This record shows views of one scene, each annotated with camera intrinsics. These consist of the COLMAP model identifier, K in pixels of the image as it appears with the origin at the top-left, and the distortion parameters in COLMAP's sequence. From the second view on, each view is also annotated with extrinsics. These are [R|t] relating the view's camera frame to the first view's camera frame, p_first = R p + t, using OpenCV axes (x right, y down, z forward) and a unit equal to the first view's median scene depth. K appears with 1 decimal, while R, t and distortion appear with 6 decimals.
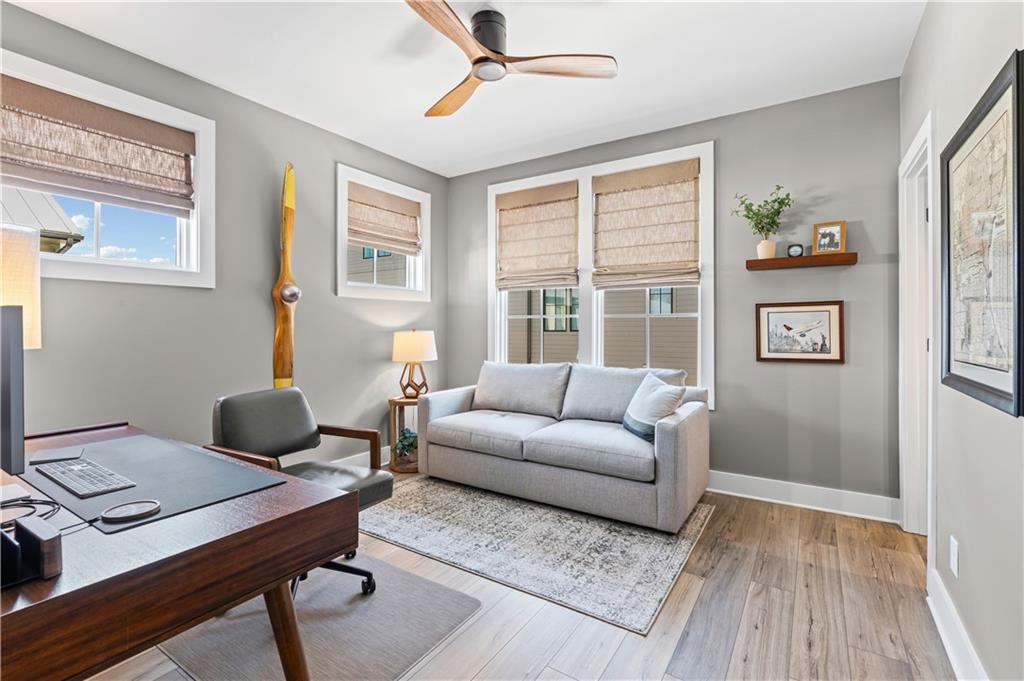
lens RADIAL K [[465.6, 0, 515.2], [0, 465.6, 324.7], [0, 0, 1]] dist [-0.003867, 0.000351]
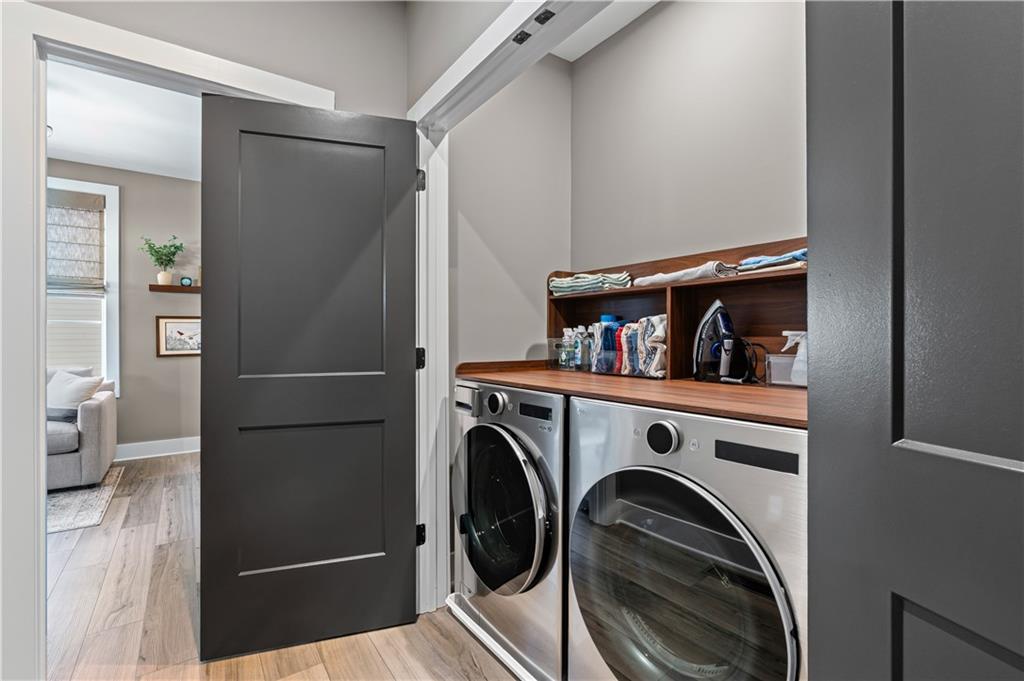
lens RADIAL K [[465.6, 0, 512.3], [0, 465.6, 337.1], [0, 0, 1]] dist [-0.003867, 0.000351]
pose [[0.375295, -0.001703, 0.926904, -0.377949], [-0.001159, 0.999997, 0.002307, 0.013856], [-0.926905, -0.001940, 0.375292, -0.517734]]
